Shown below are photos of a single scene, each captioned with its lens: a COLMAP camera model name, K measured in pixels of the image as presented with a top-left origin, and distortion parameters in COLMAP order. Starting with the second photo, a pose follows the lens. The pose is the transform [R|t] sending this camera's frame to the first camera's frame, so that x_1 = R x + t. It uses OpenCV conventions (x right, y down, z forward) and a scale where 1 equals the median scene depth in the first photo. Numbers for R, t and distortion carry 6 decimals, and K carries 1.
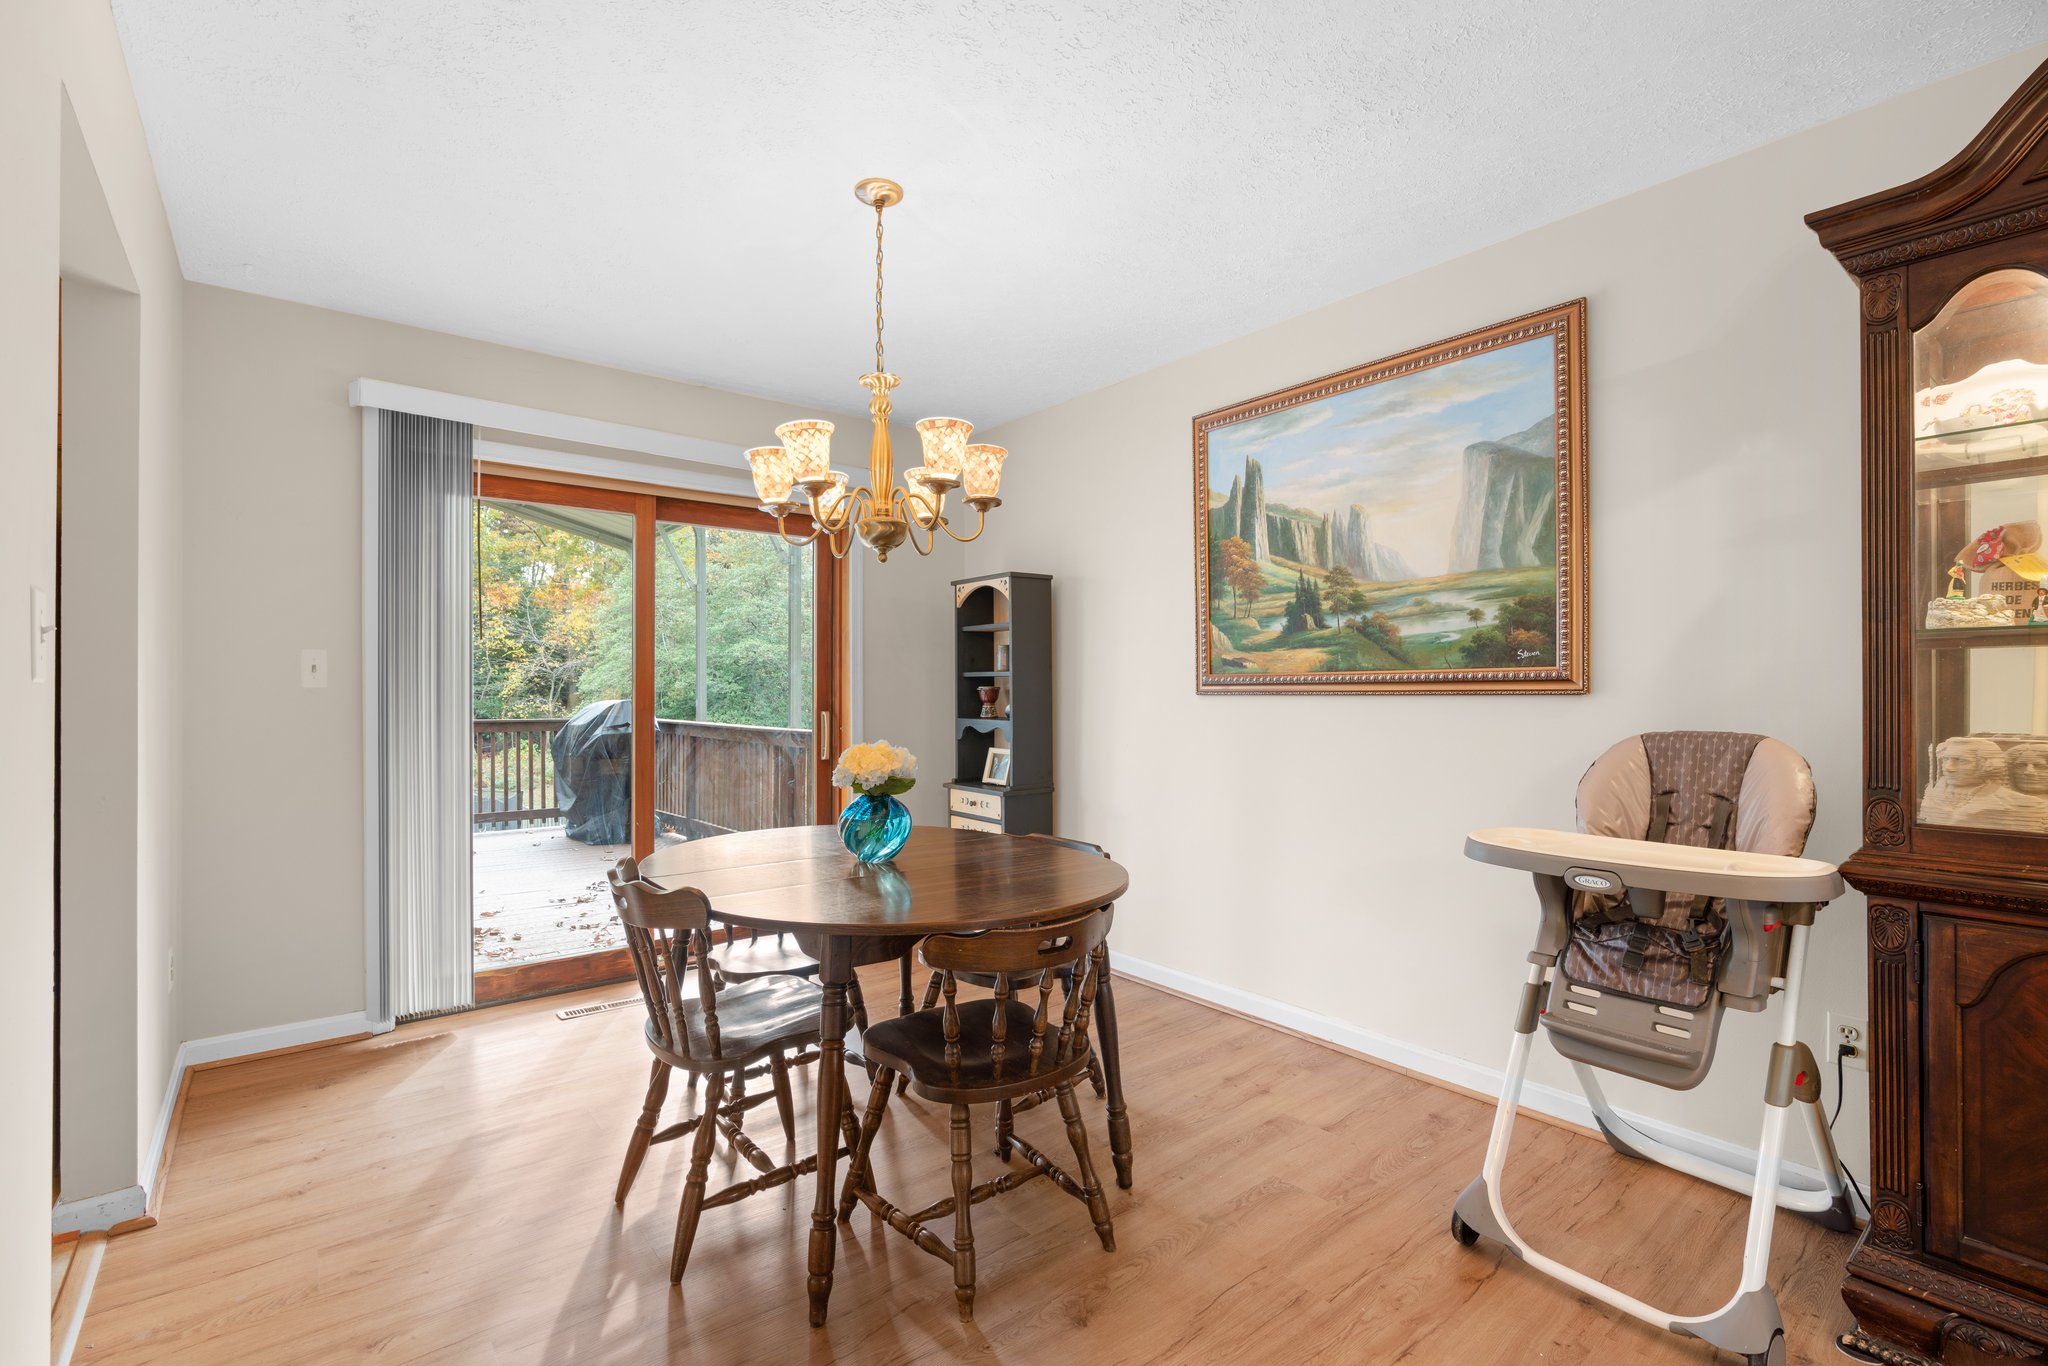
lens RADIAL K [[918.3, 0, 1018.5], [0, 918.3, 694.3], [0, 0, 1]] dist [-0.001292, 0.000048]
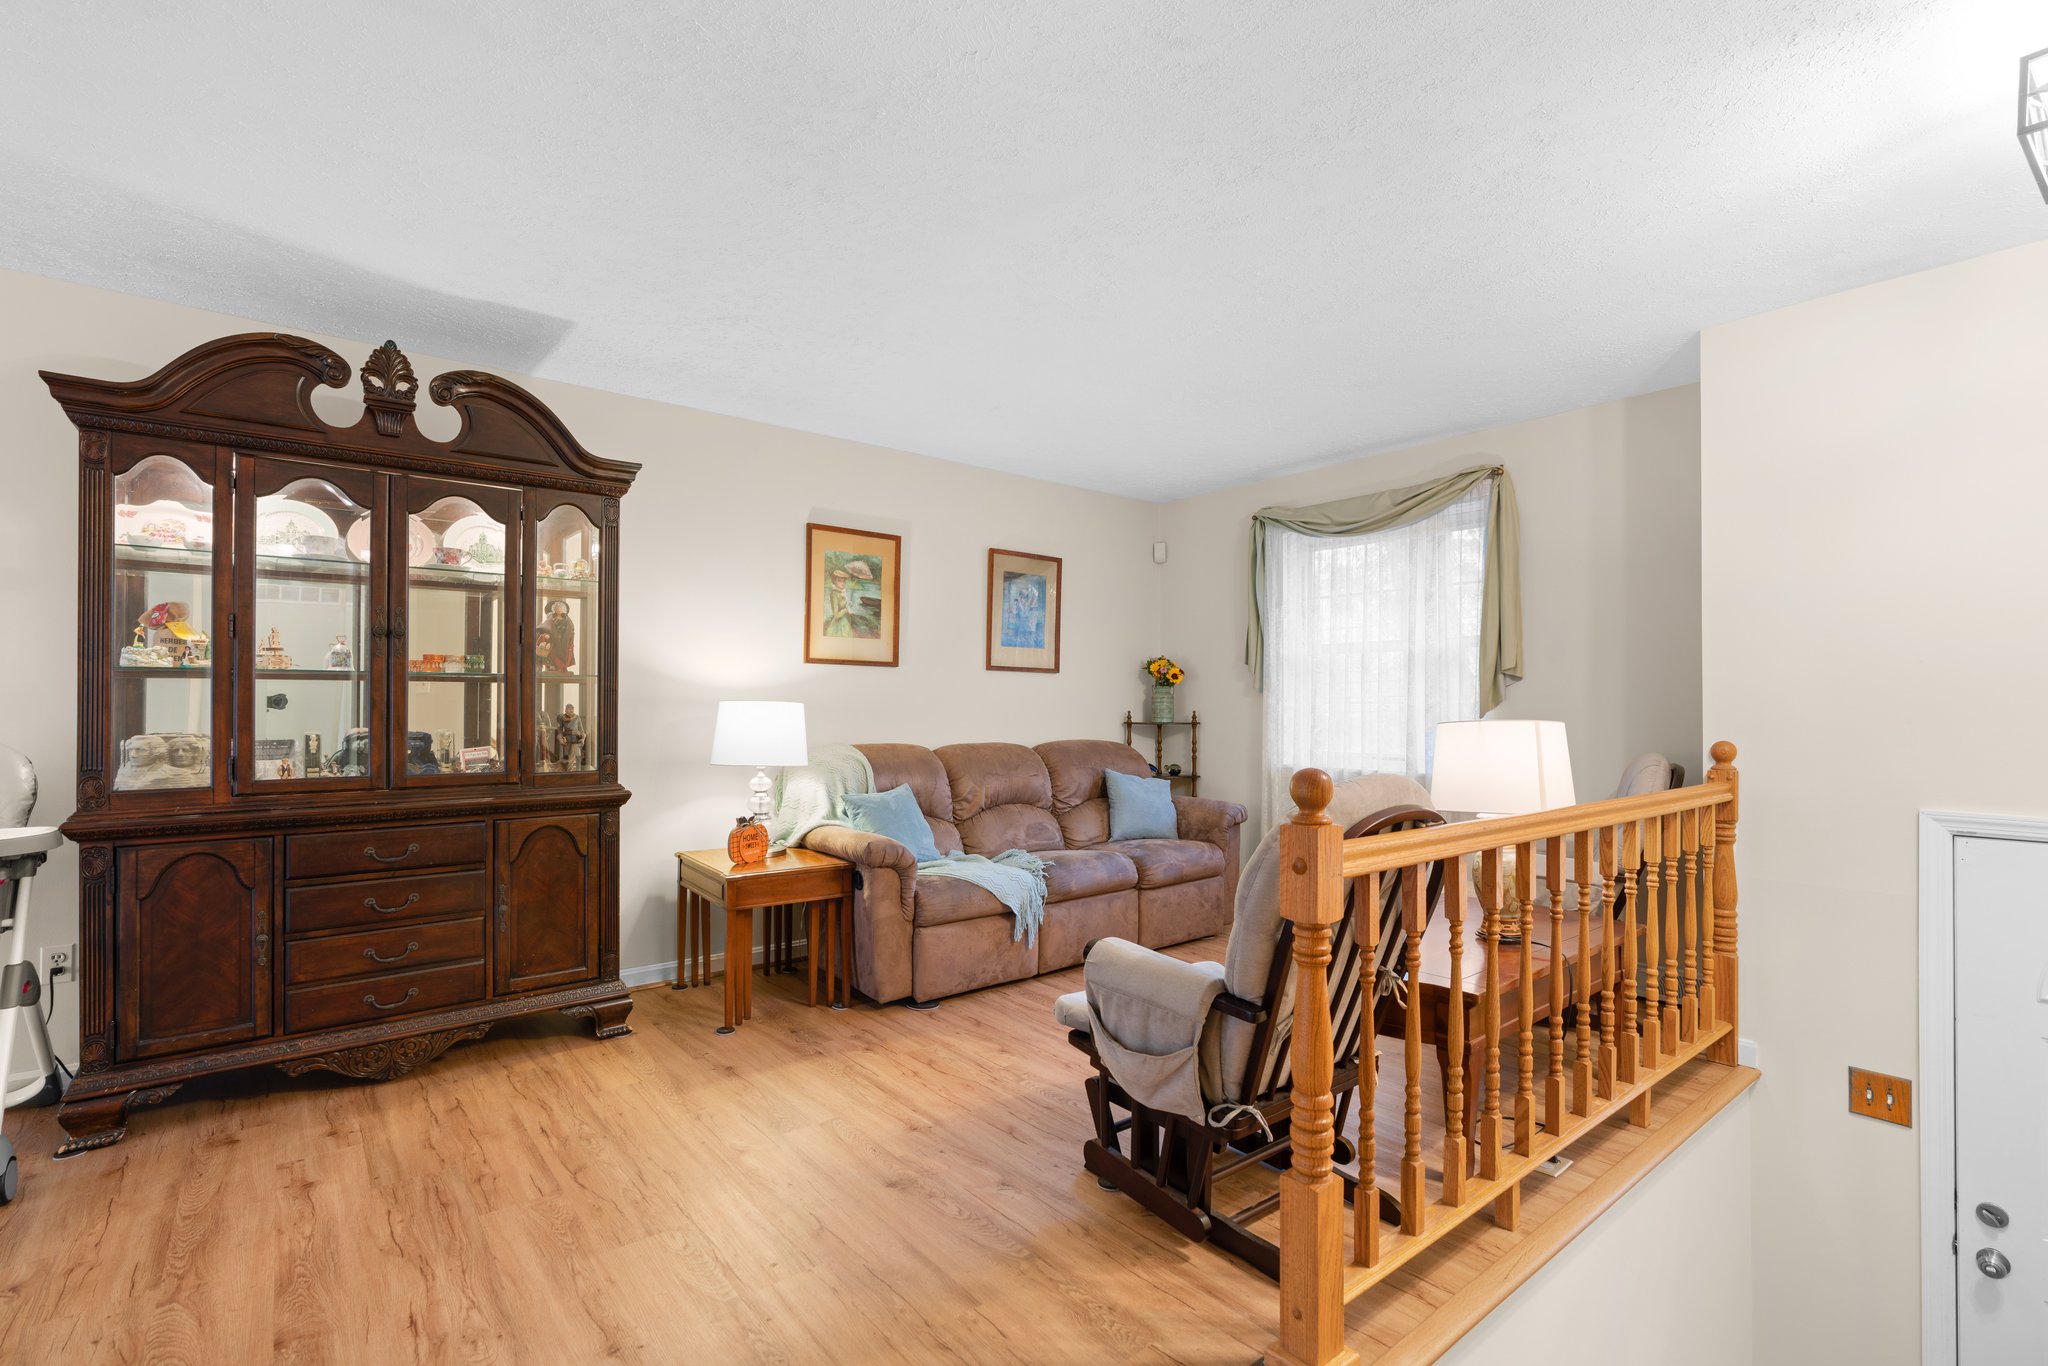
lens RADIAL K [[918.3, 0, 1018.5], [0, 918.3, 694.3], [0, 0, 1]] dist [-0.001292, 0.000048]
pose [[0.004130, 0.014785, 0.999882, -0.555933], [0.002468, 0.999887, -0.014795, 0.003734], [-0.999988, 0.002529, 0.004093, -0.526830]]
